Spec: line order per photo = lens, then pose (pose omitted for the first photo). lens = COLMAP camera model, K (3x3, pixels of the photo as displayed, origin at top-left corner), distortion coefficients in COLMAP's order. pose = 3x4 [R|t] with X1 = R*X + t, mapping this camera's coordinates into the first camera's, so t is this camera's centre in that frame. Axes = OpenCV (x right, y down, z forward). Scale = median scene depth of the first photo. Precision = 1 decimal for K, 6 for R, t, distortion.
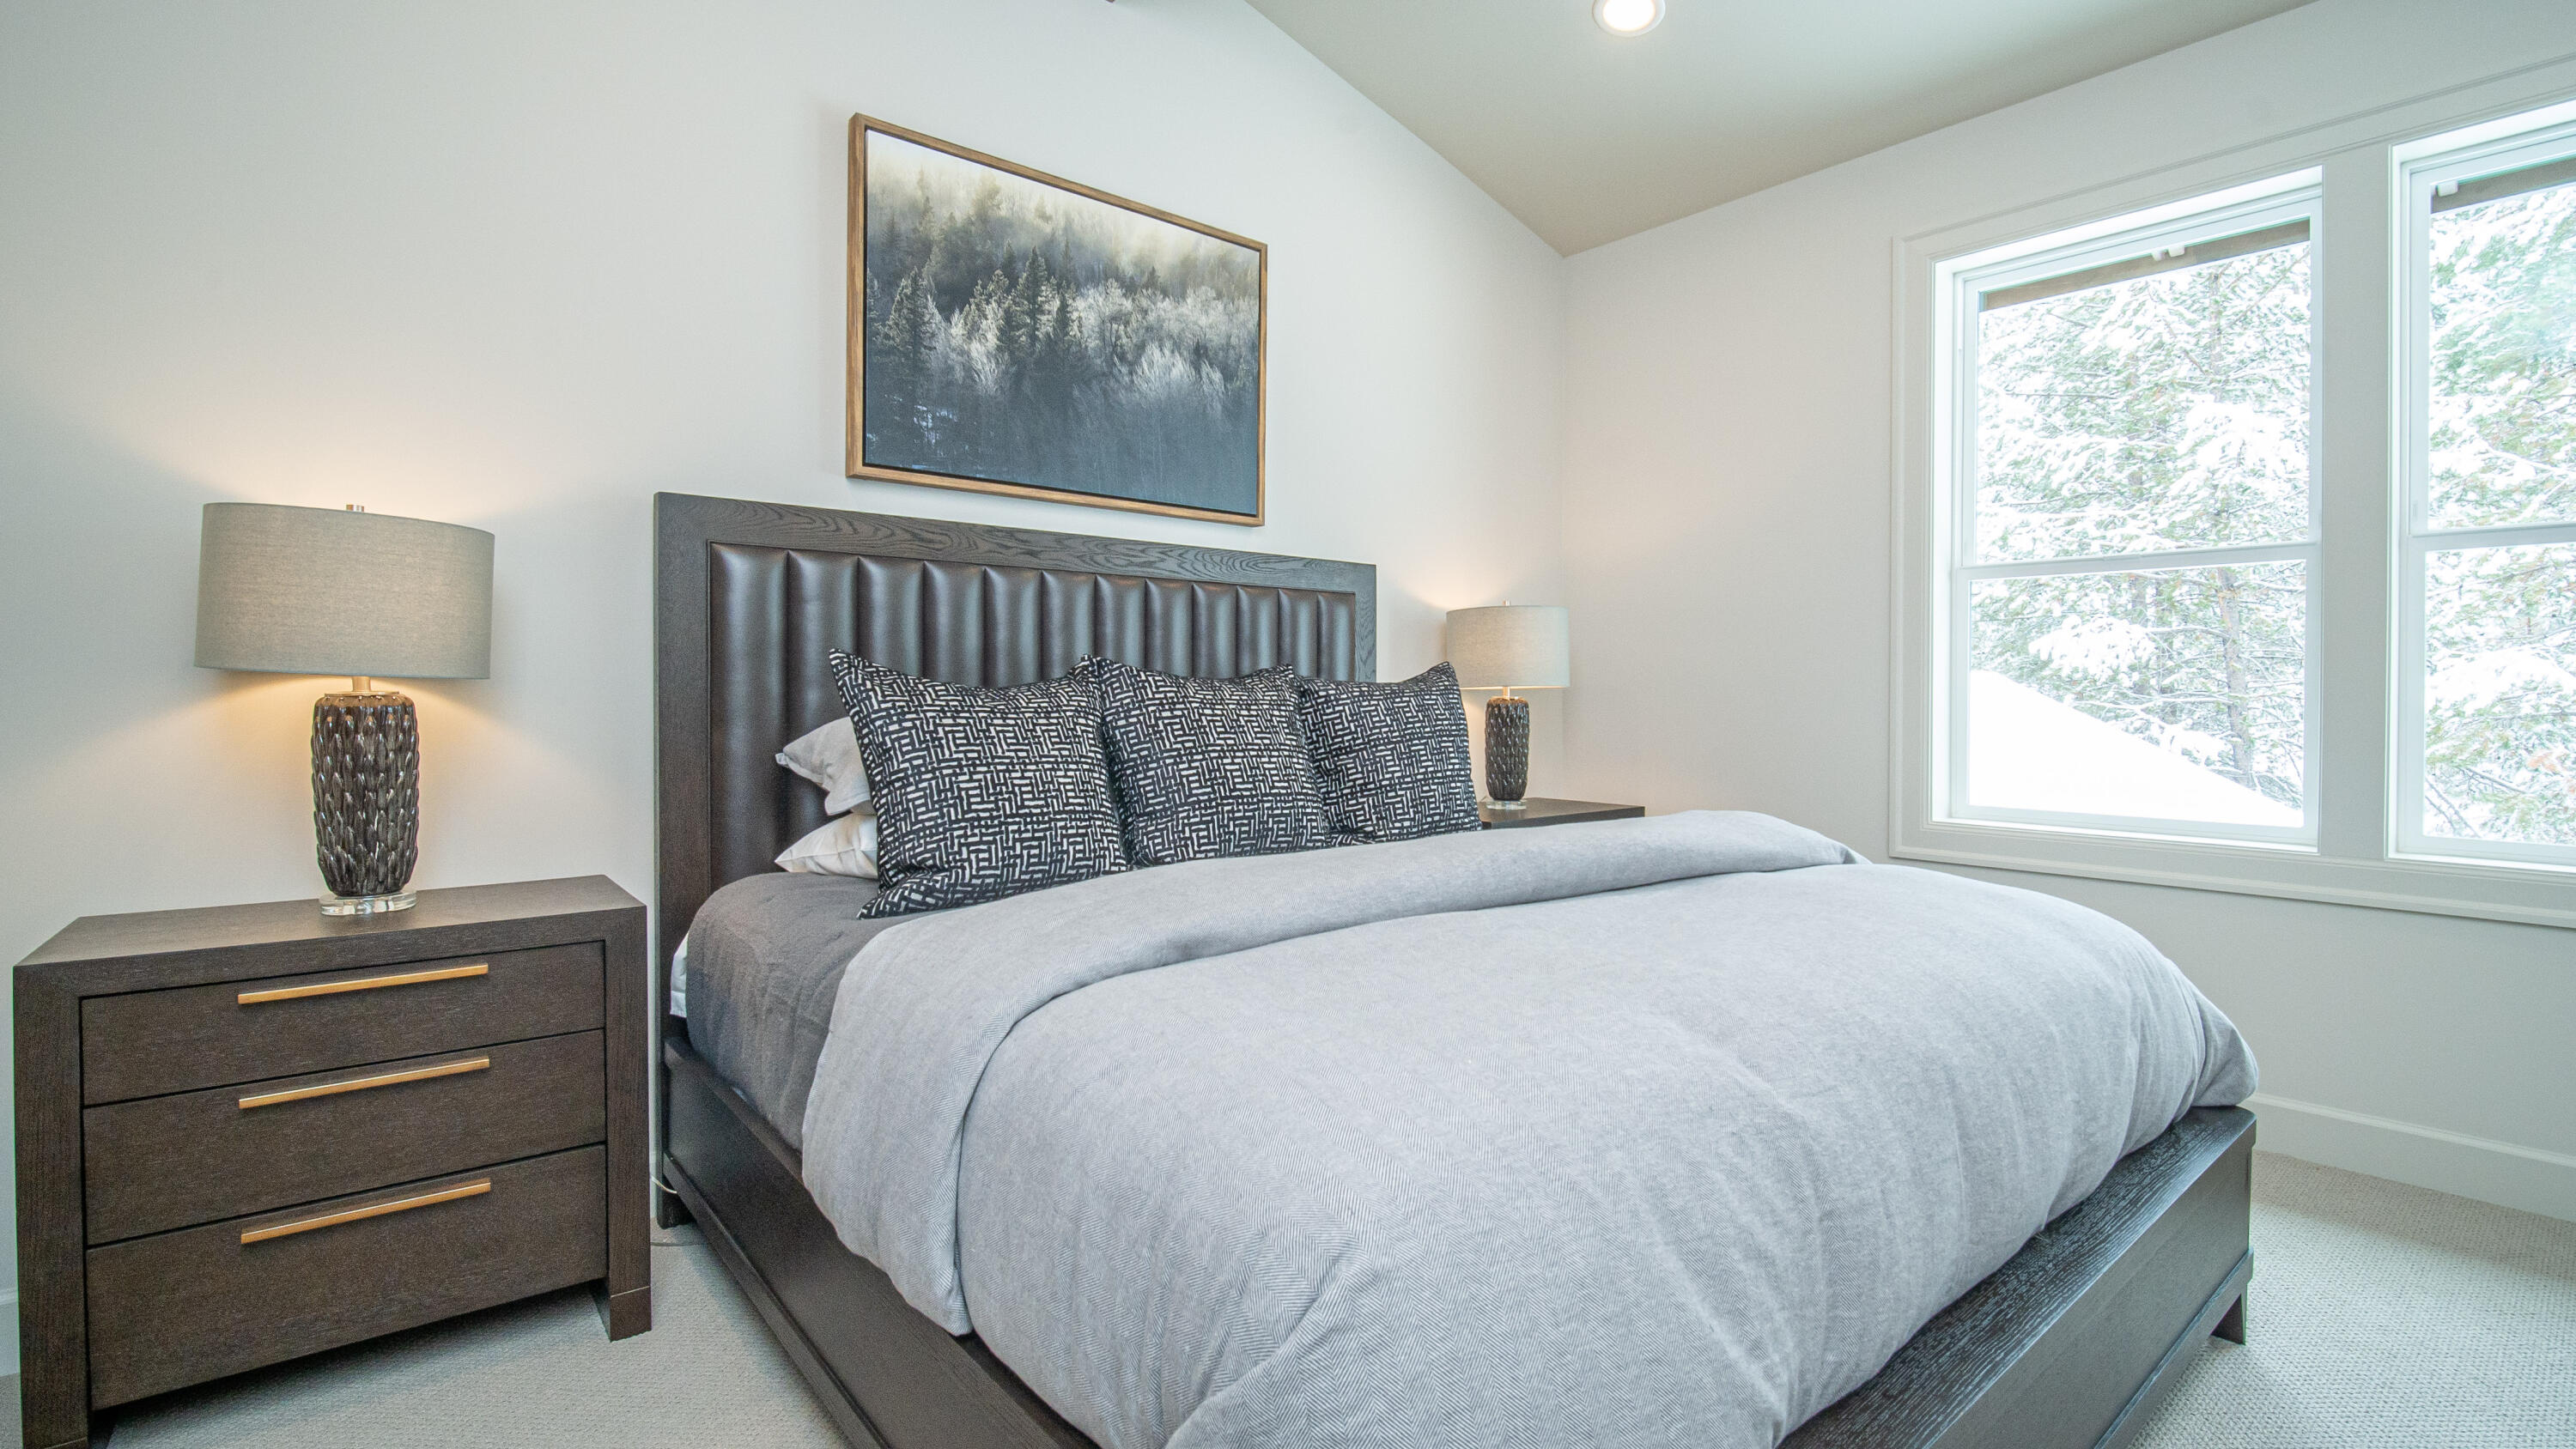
lens RADIAL K [[1165.4, 0, 1278.4], [0, 1165.4, 709.6], [0, 0, 1]] dist [-0.021616, 0.000018]
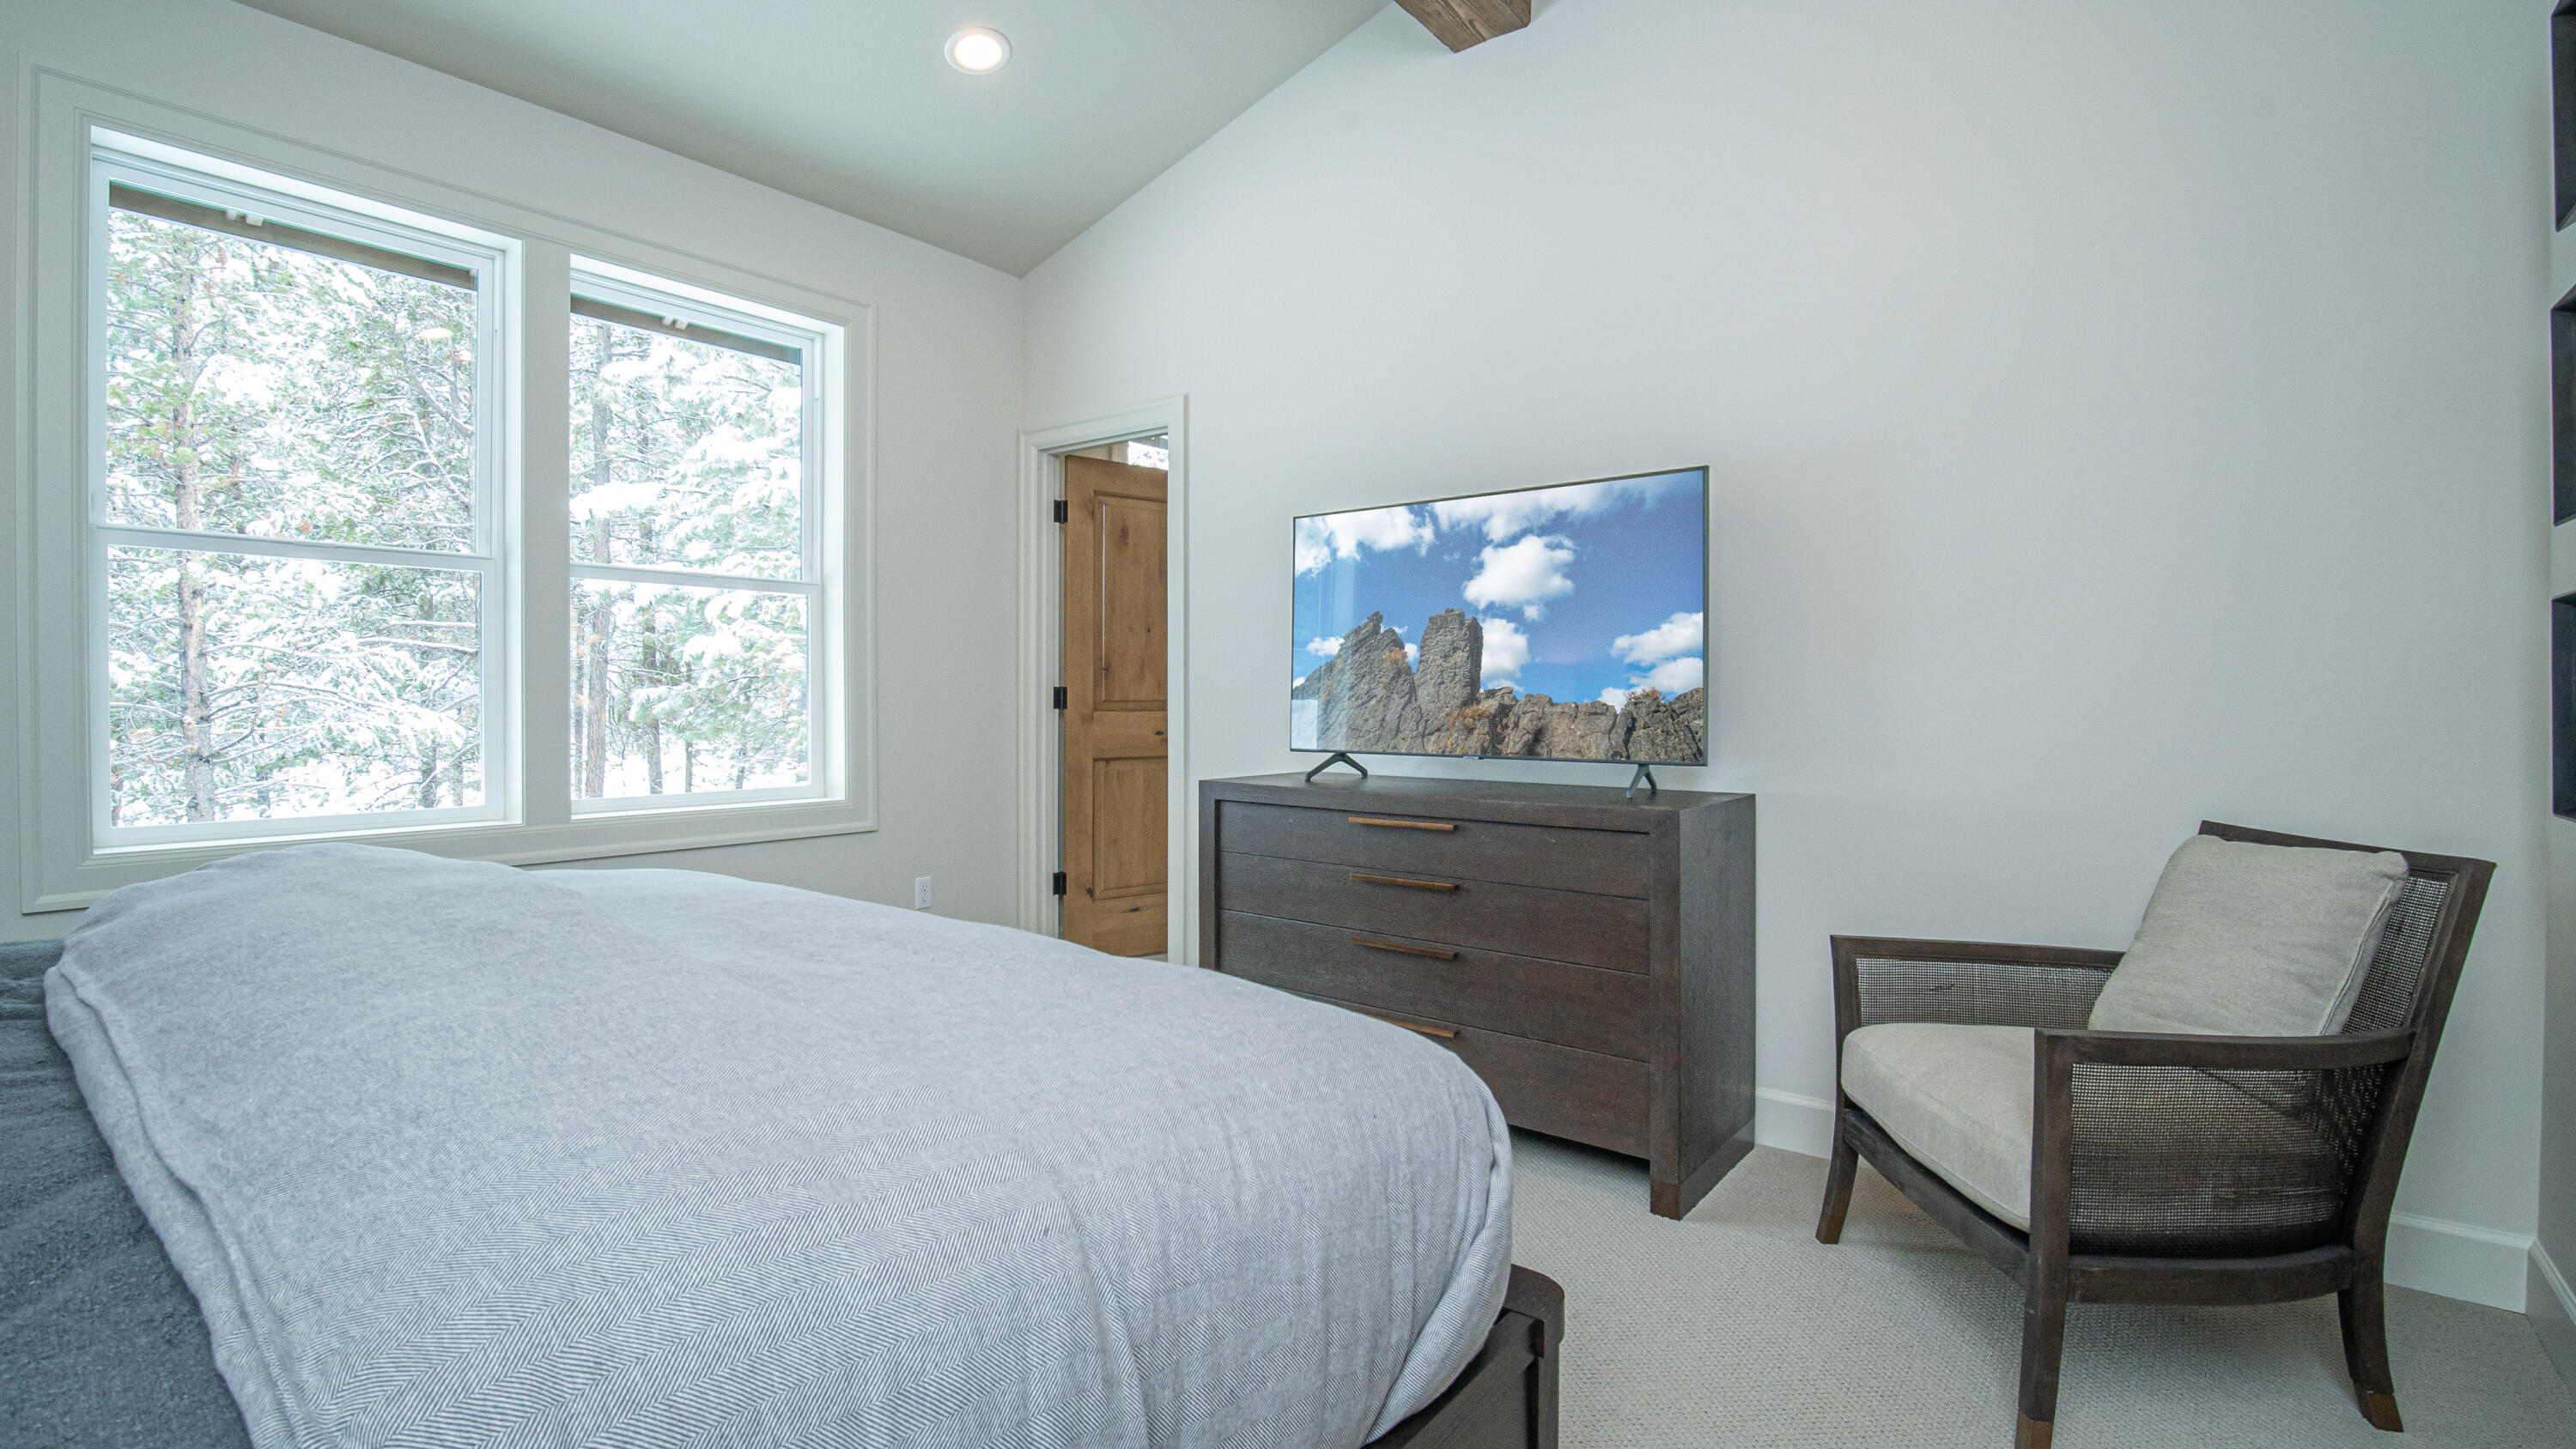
lens RADIAL K [[1156.4, 0, 1282.6], [0, 1156.4, 672.0], [0, 0, 1]] dist [-0.039284, 0.000026]
pose [[-0.201447, 0.020395, 0.979287, -0.392145], [0.000982, 0.999787, -0.020620, -0.005078], [-0.979499, -0.003193, -0.201424, 0.471735]]
